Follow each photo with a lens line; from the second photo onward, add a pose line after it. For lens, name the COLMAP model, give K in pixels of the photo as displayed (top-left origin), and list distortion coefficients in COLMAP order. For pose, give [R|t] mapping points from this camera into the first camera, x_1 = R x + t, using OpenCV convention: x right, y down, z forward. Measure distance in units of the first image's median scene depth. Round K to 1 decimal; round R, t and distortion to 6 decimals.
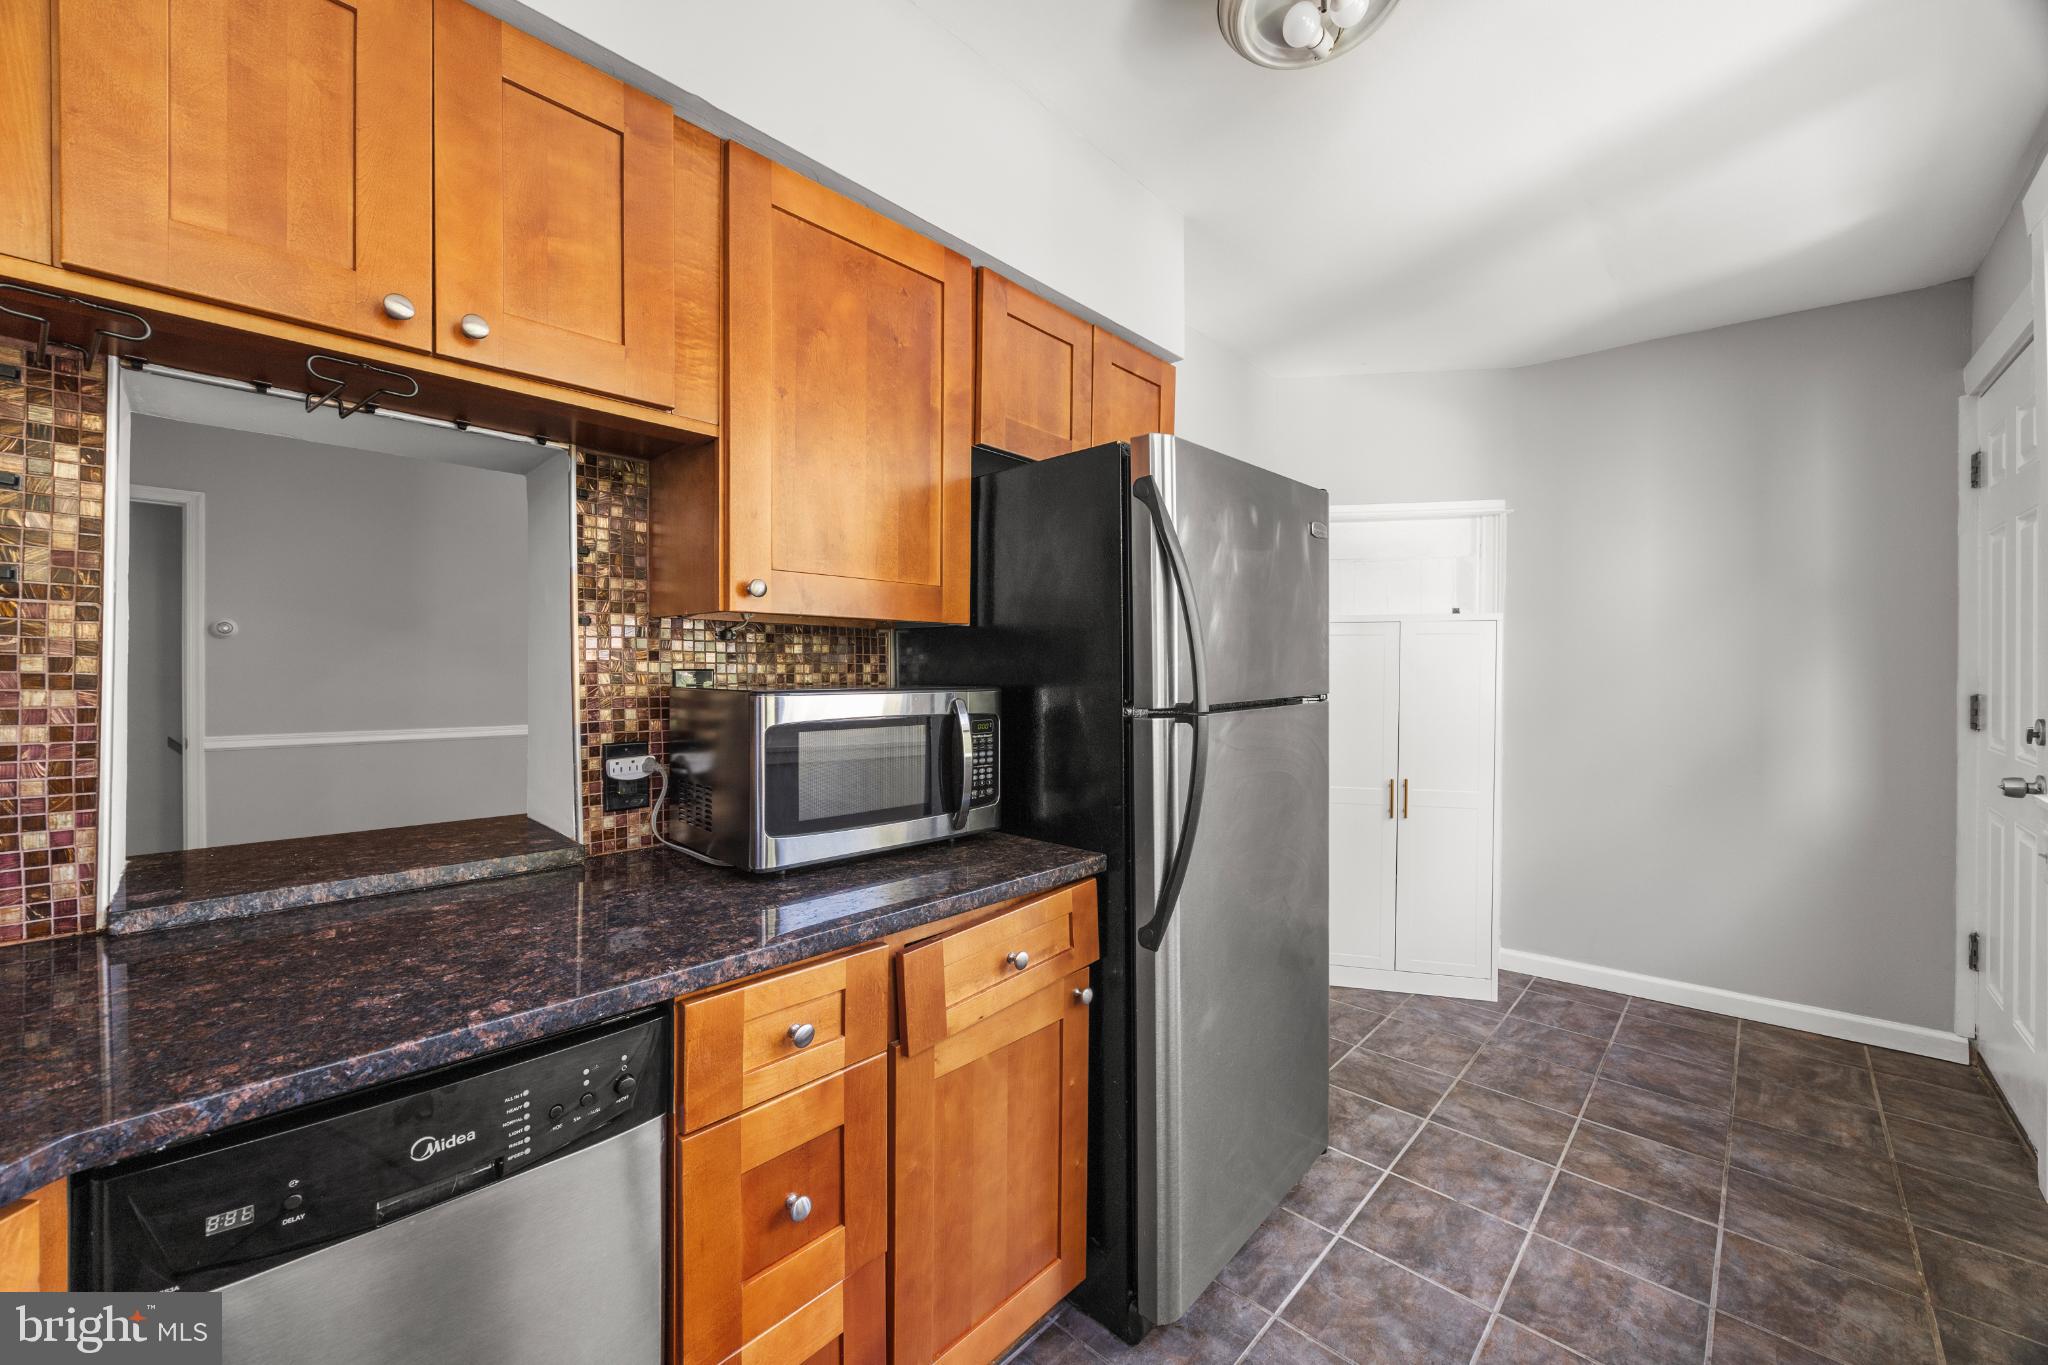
lens RADIAL K [[792.3, 0, 1014.0], [0, 792.3, 668.7], [0, 0, 1]] dist [-0.001942, -0.000278]
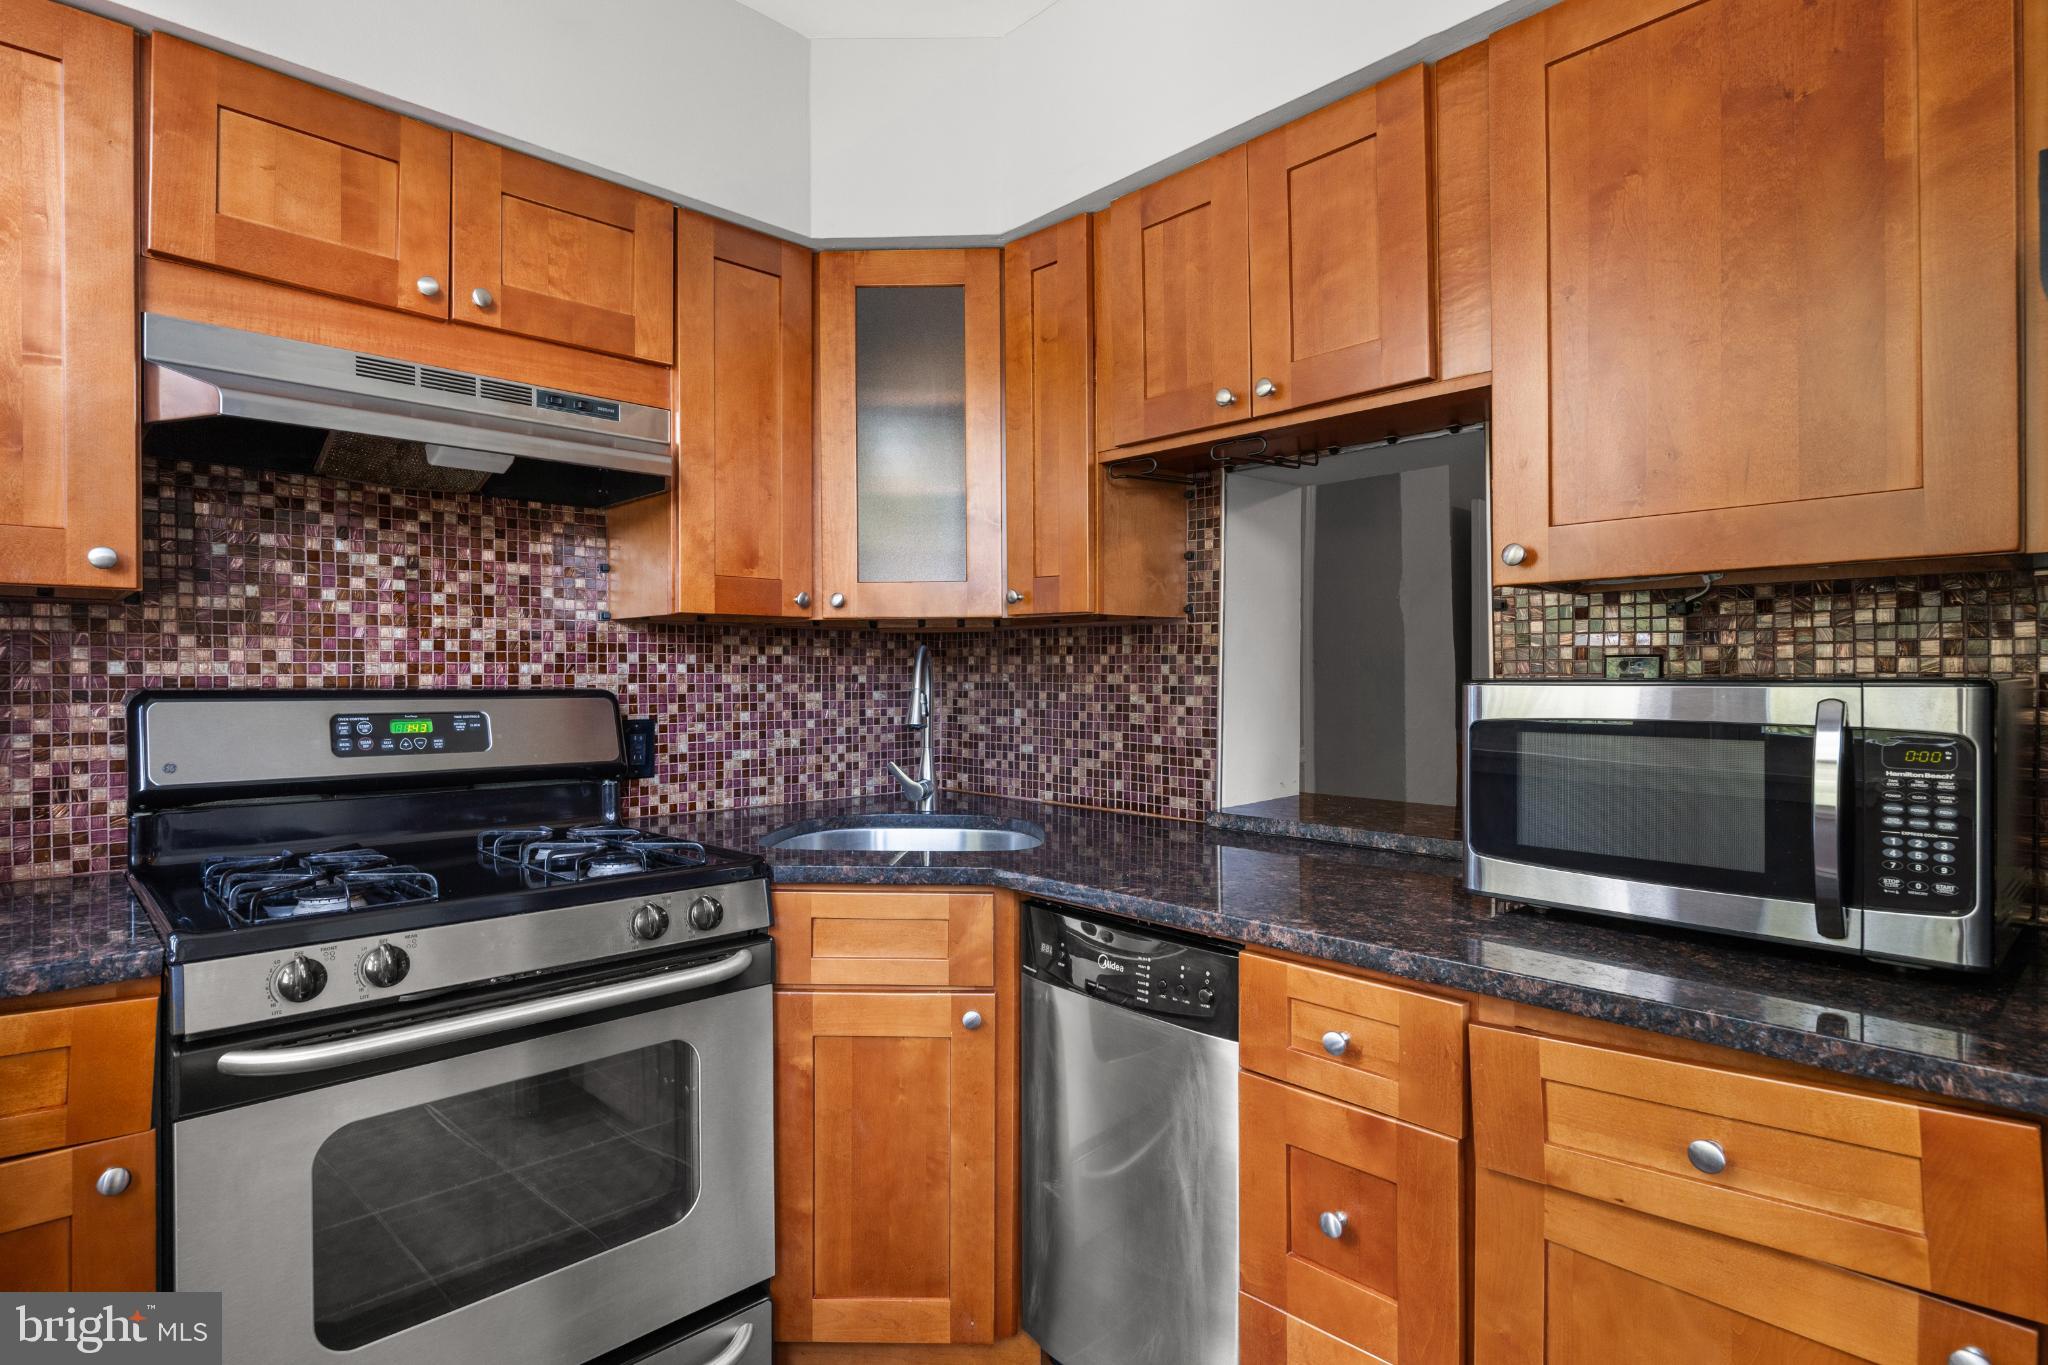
lens RADIAL K [[1018.6, 0, 1011.4], [0, 1018.6, 678.9], [0, 0, 1]] dist [-0.009164, -0.000250]
pose [[-0.047179, 0.003047, -0.998882, 0.794039], [0.008577, 0.999960, 0.002645, 0.020579], [0.998850, -0.008443, -0.047203, 0.560784]]
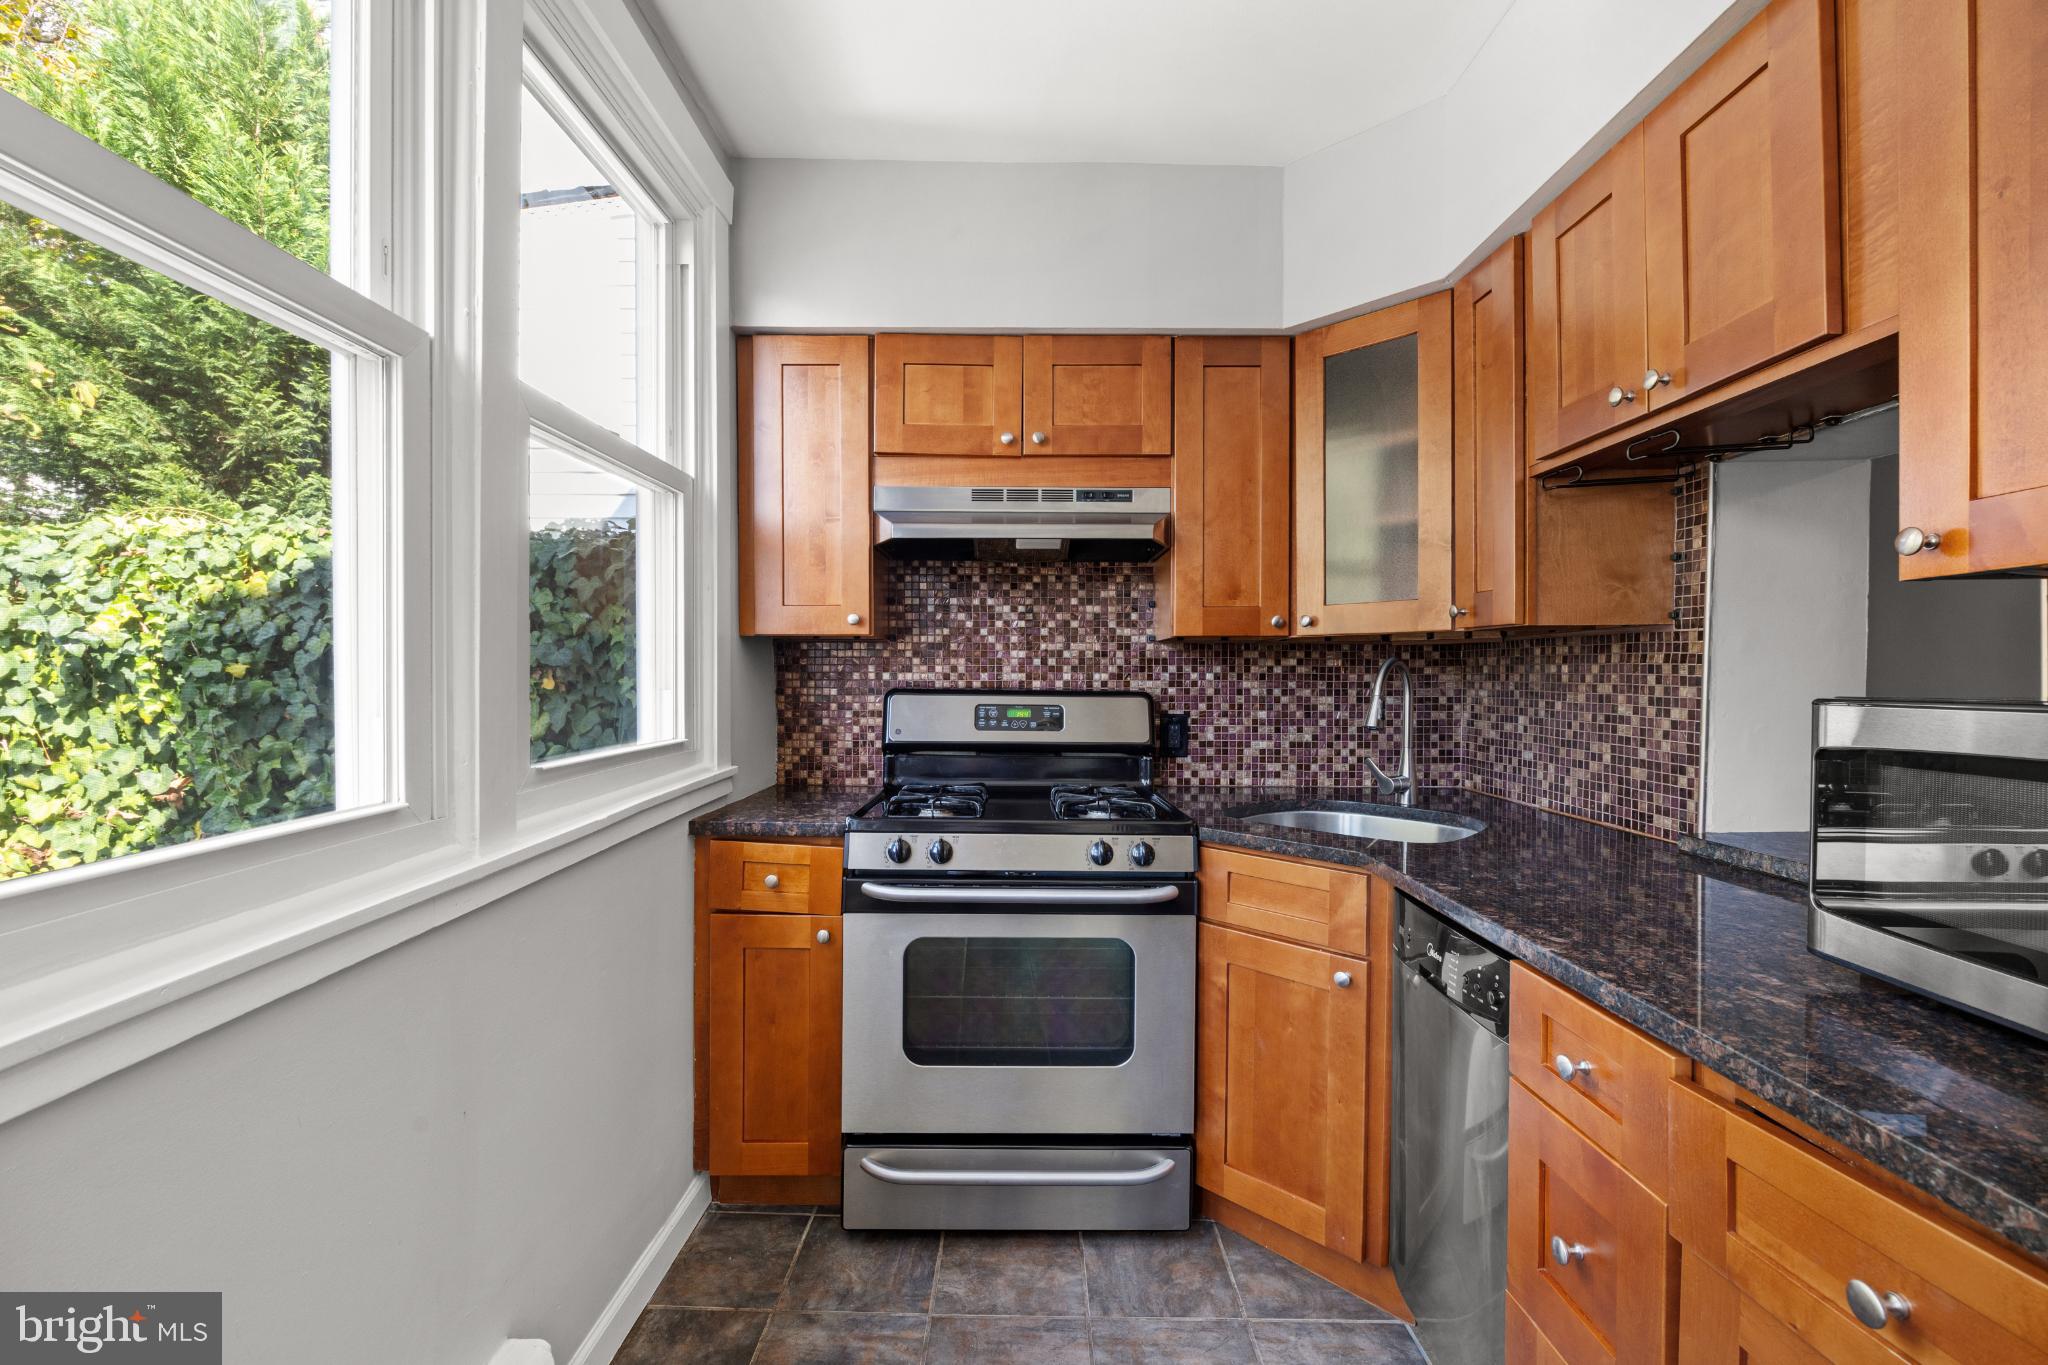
lens RADIAL K [[859.7, 0, 1027.2], [0, 859.7, 689.0], [0, 0, 1]] dist [-0.013402, -0.000104]
pose [[-0.723783, 0.006431, -0.689997, 0.717409], [0.000864, 0.999964, 0.008413, 0.013522], [0.690027, 0.005493, -0.723763, 1.067053]]
